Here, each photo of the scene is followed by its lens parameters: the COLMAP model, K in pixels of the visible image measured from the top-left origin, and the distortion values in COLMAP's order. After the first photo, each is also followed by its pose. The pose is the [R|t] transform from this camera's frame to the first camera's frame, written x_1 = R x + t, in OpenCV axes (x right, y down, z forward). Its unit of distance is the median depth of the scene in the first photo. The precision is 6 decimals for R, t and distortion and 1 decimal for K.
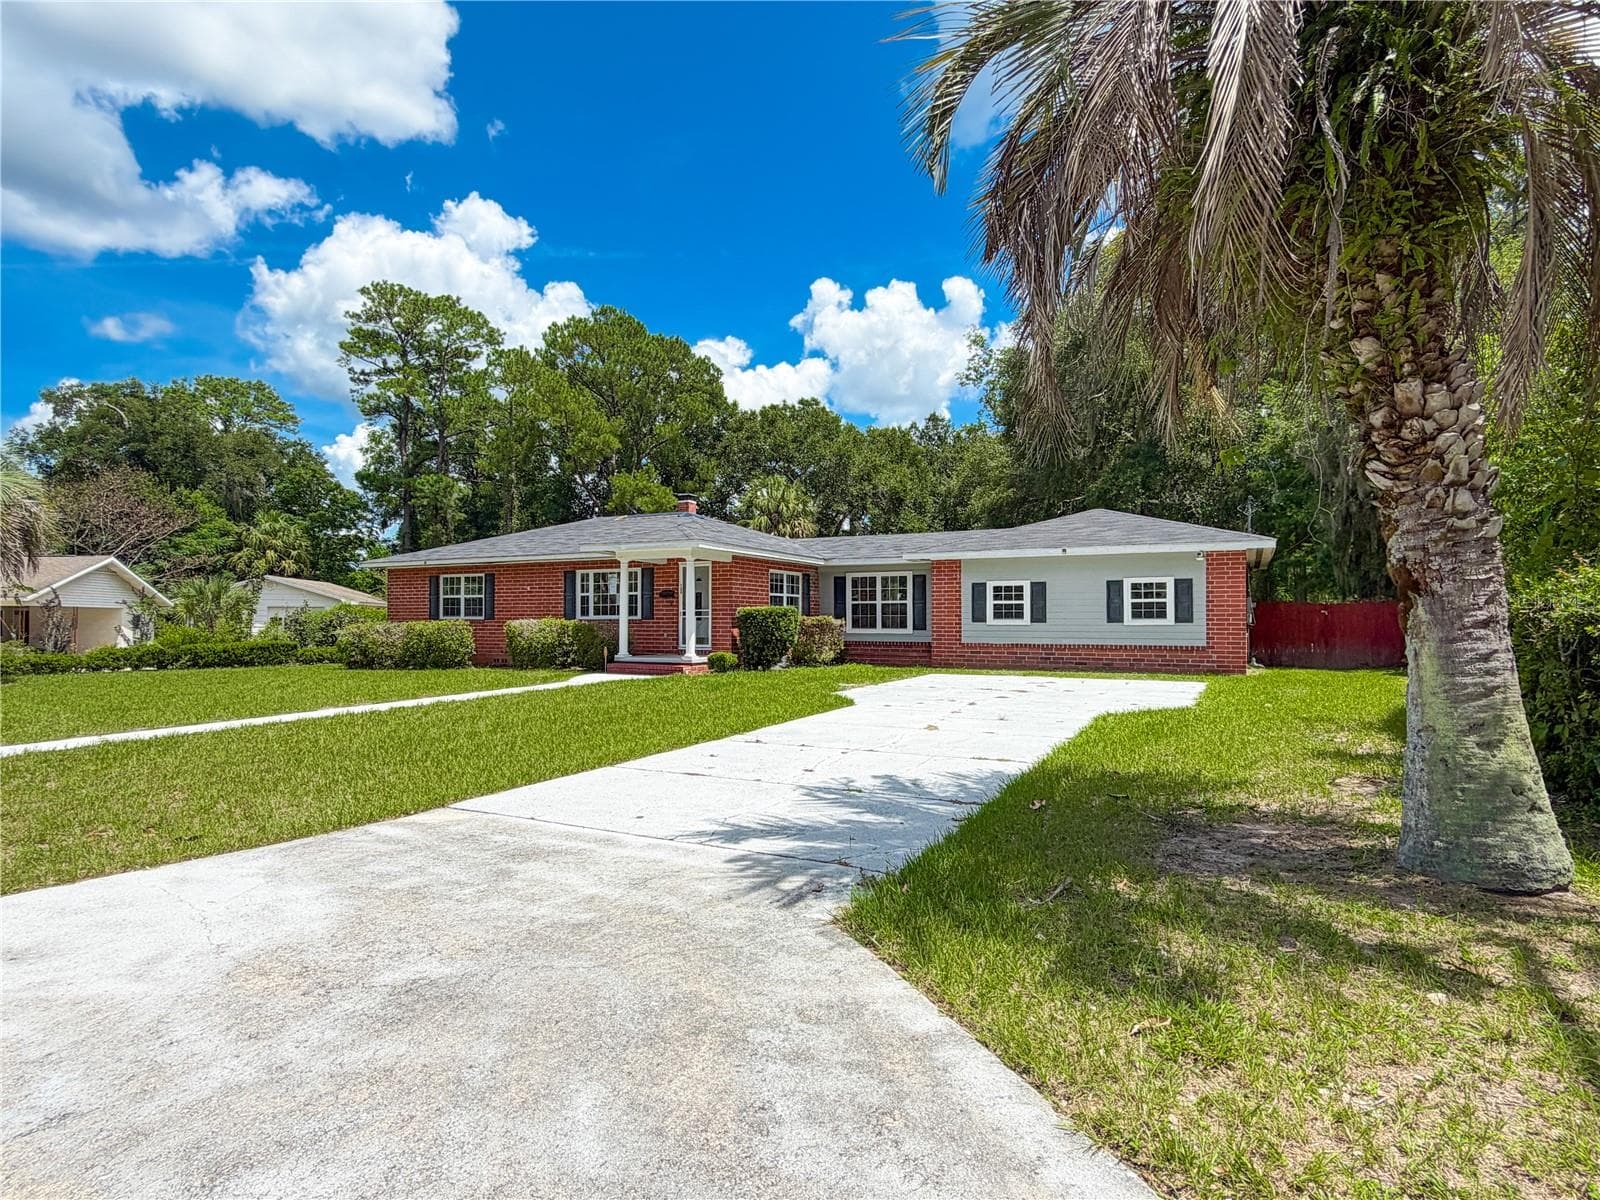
lens RADIAL K [[847.3, 0, 800.0], [0, 847.3, 600.0], [0, 0, 1]] dist [0.001977, 0.000351]
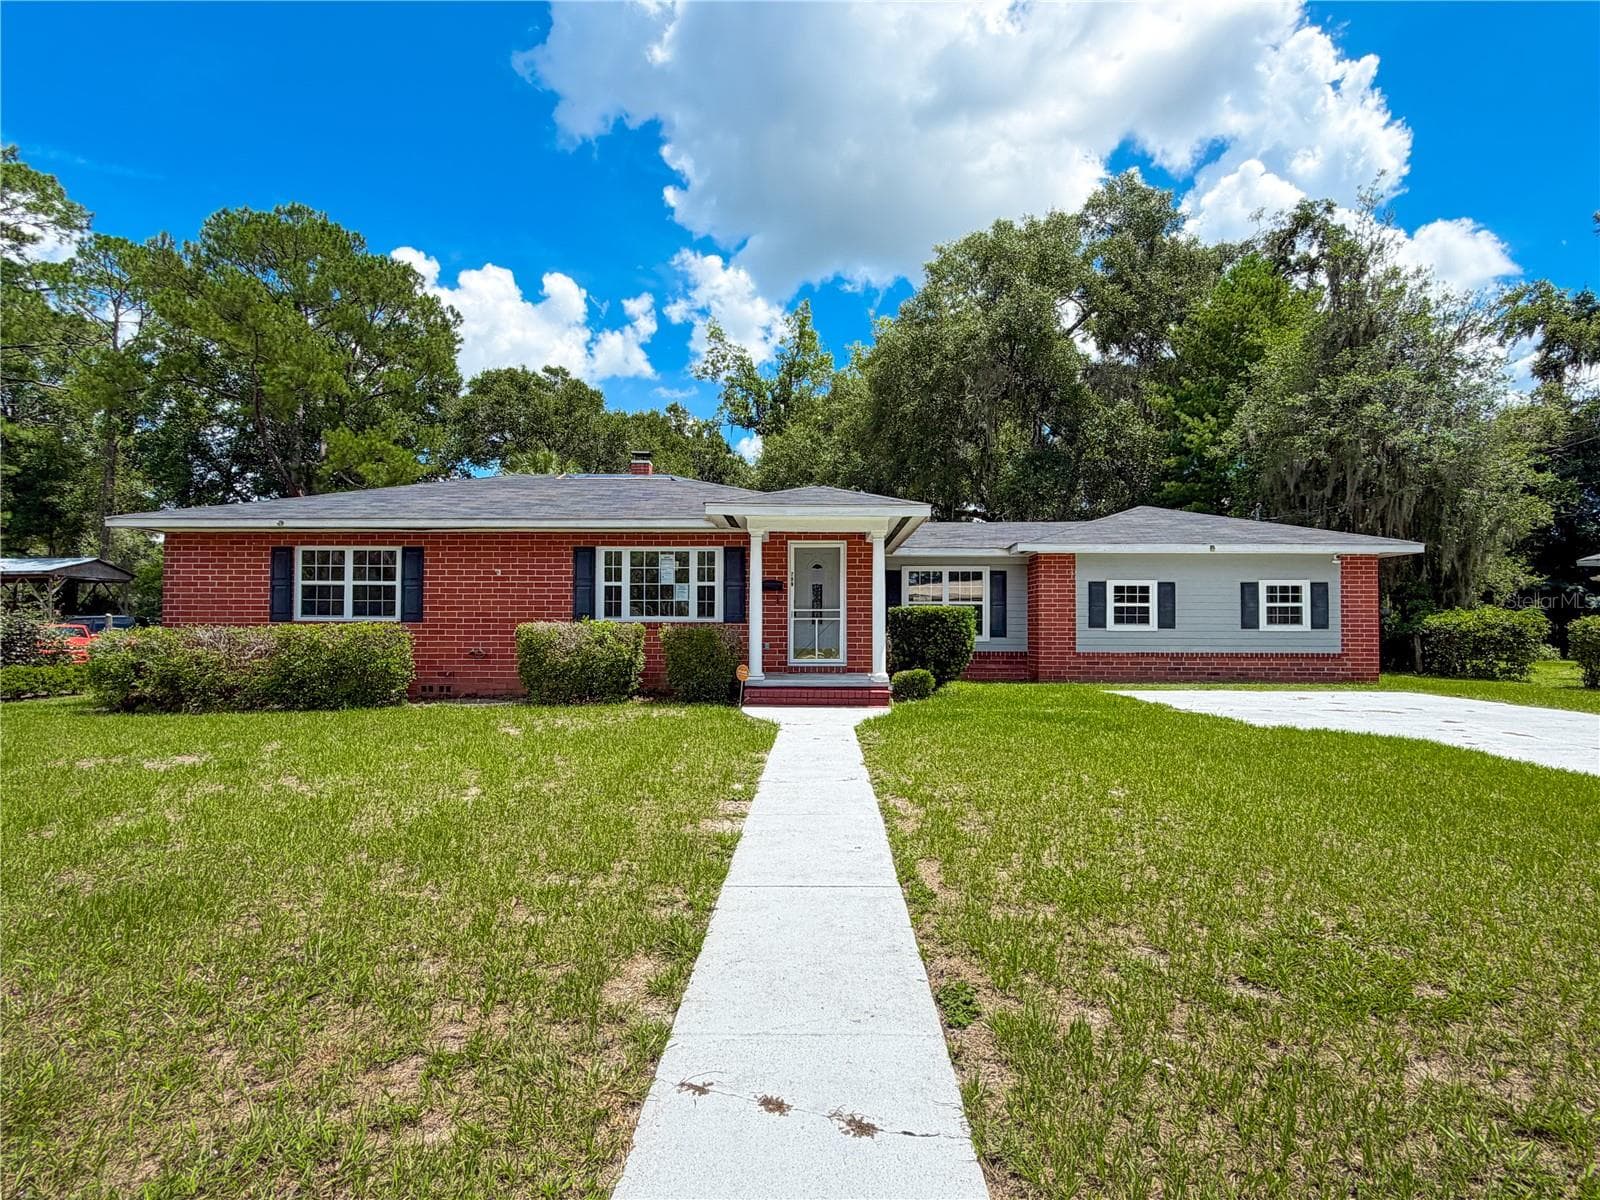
lens RADIAL K [[847.3, 0, 800.0], [0, 847.3, 600.0], [0, 0, 1]] dist [0.001977, 0.000351]
pose [[0.895489, 0.016976, 0.444759, -0.398966], [-0.013505, 0.999849, -0.010973, 0.010594], [-0.444878, 0.003820, 0.895583, 0.337702]]
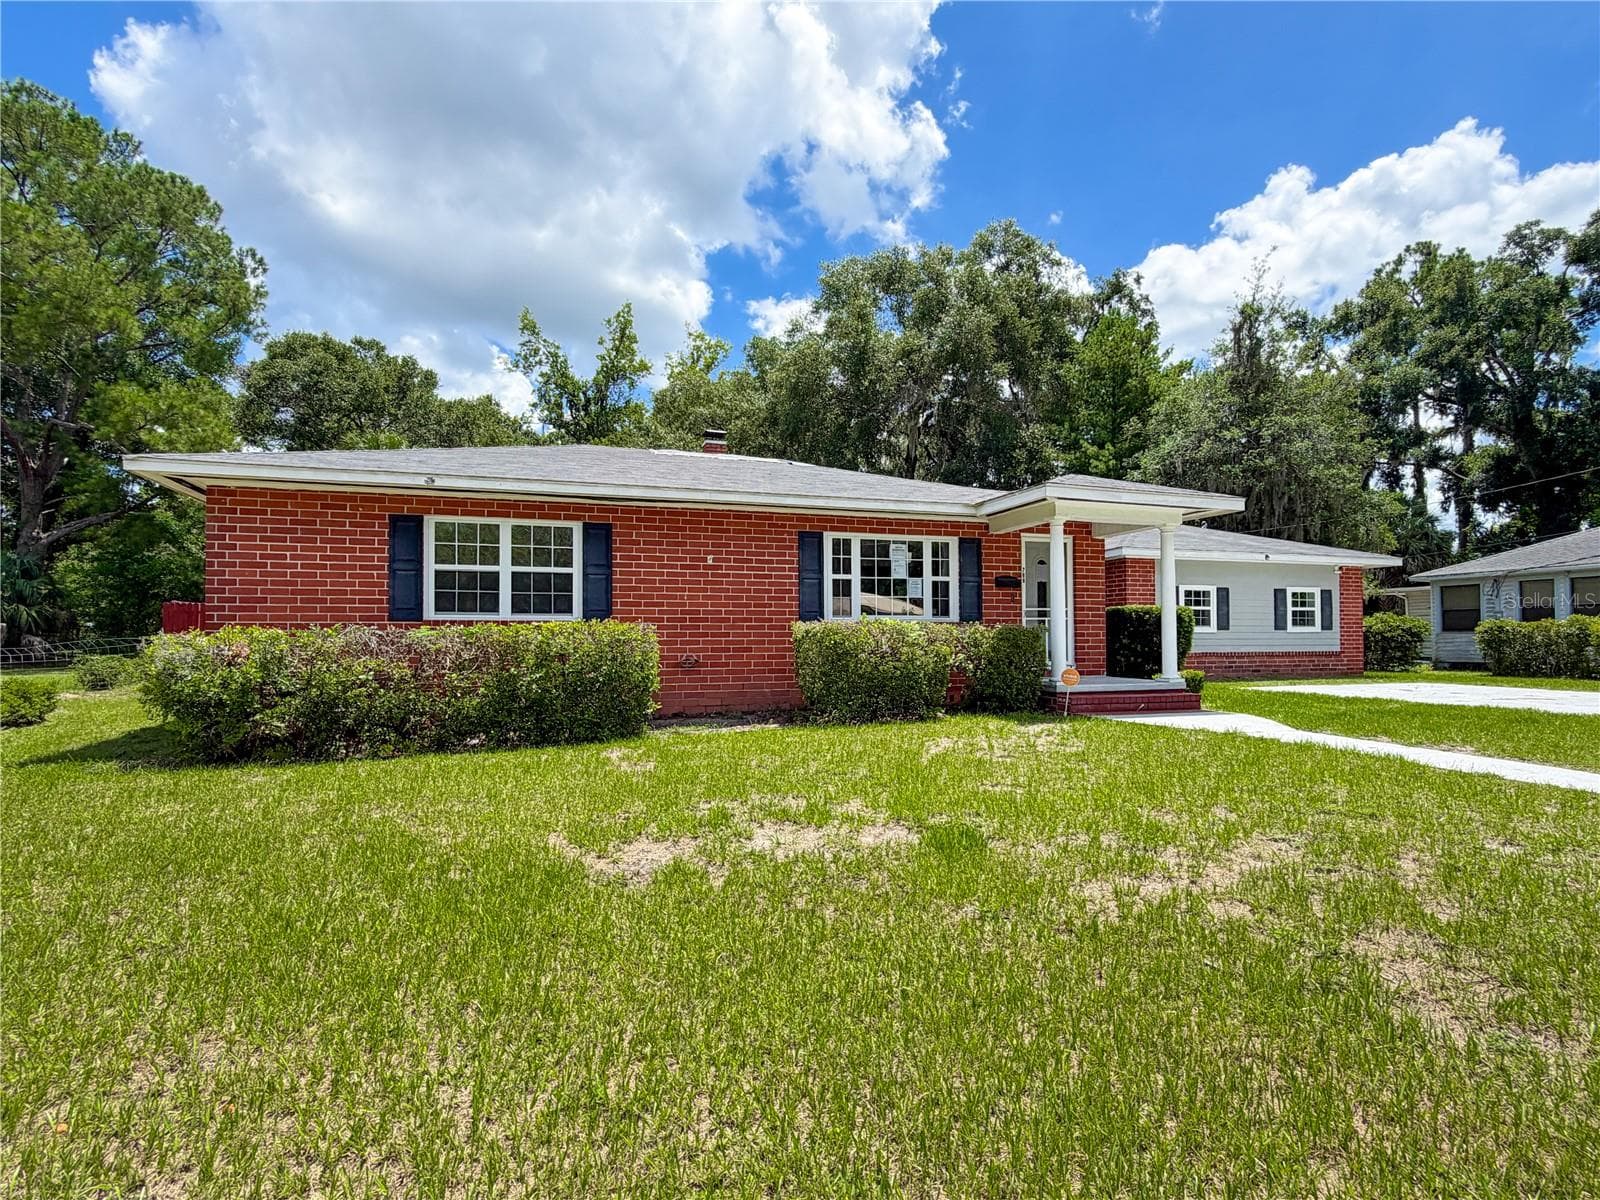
lens RADIAL K [[798.8, 0, 797.1], [0, 798.8, 618.5], [0, 0, 1]] dist [-0.001513, 0.000123]
pose [[0.699240, 0.014447, 0.714741, -0.621138], [-0.014942, 0.999873, -0.005592, 0.022956], [-0.714731, -0.006769, 0.699366, 0.630775]]
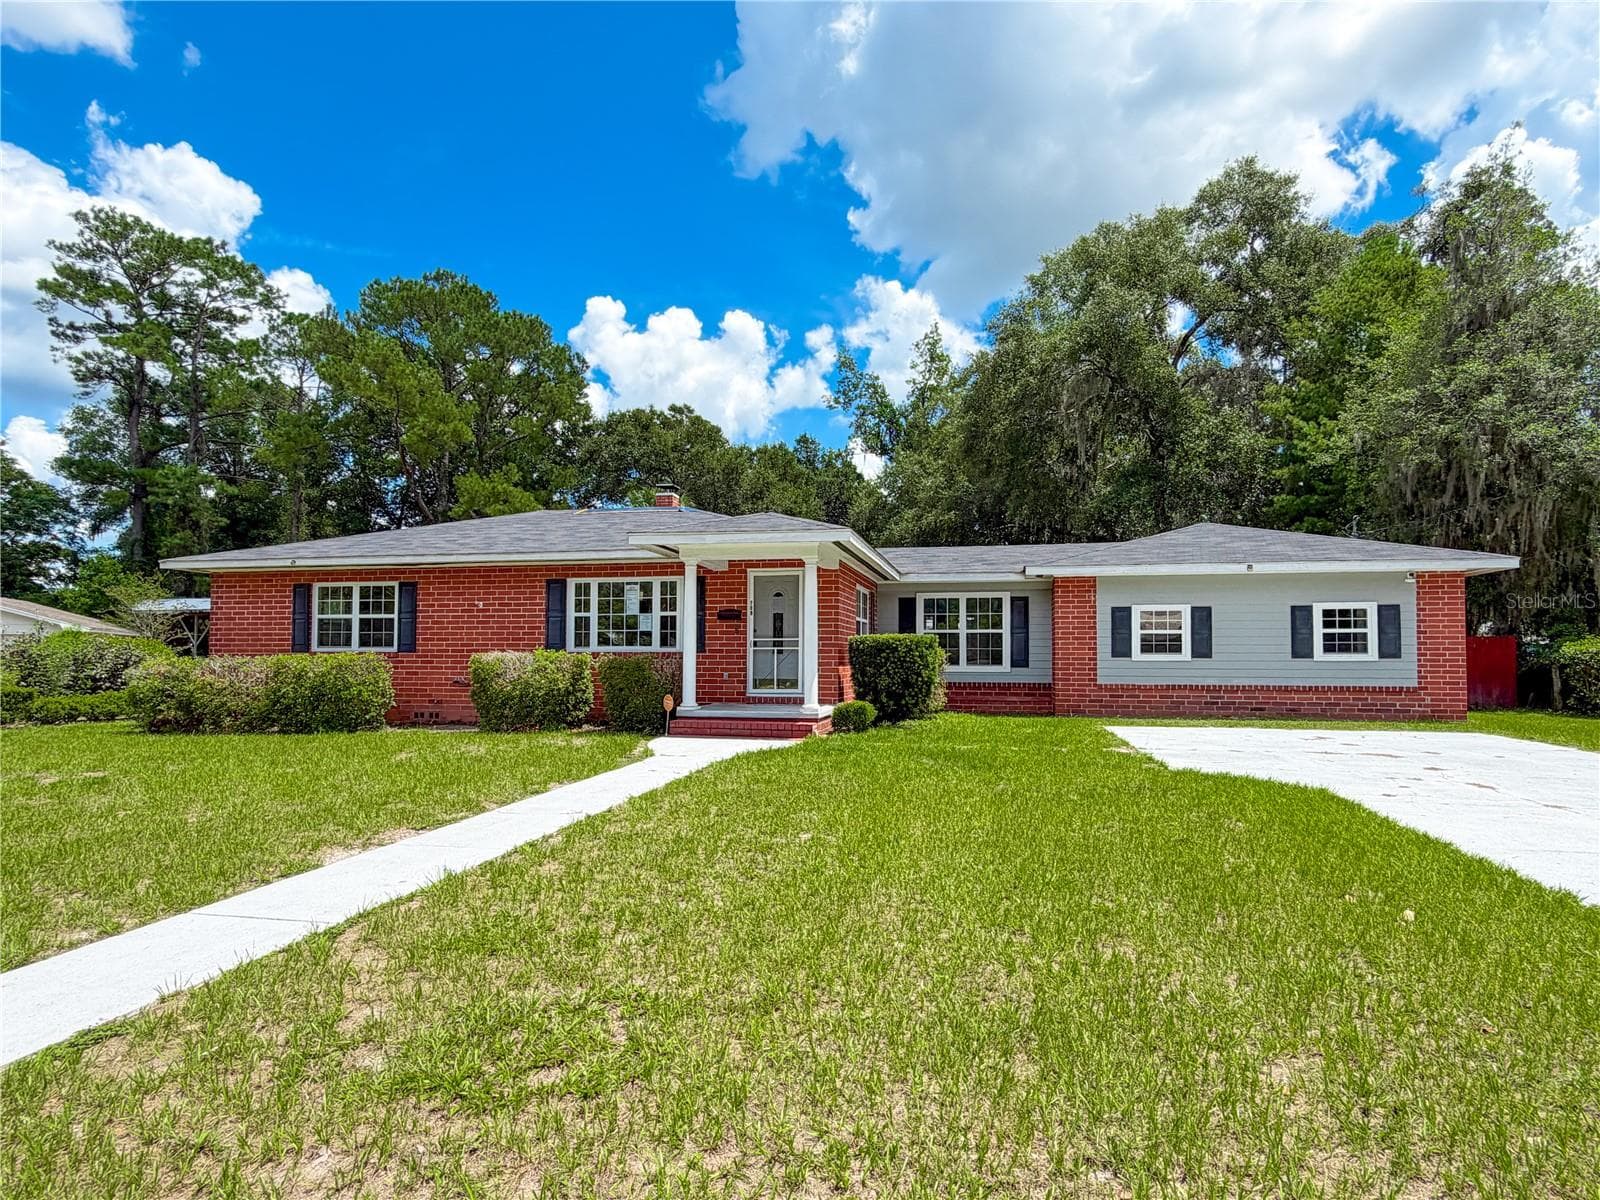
lens RADIAL K [[853.4, 0, 816.8], [0, 853.4, 620.9], [0, 0, 1]] dist [0.002092, 0.000792]
pose [[0.962928, 0.013386, 0.269426, -0.247155], [-0.008535, 0.999780, -0.019167, 0.009200], [-0.269623, 0.016157, 0.962830, 0.291737]]
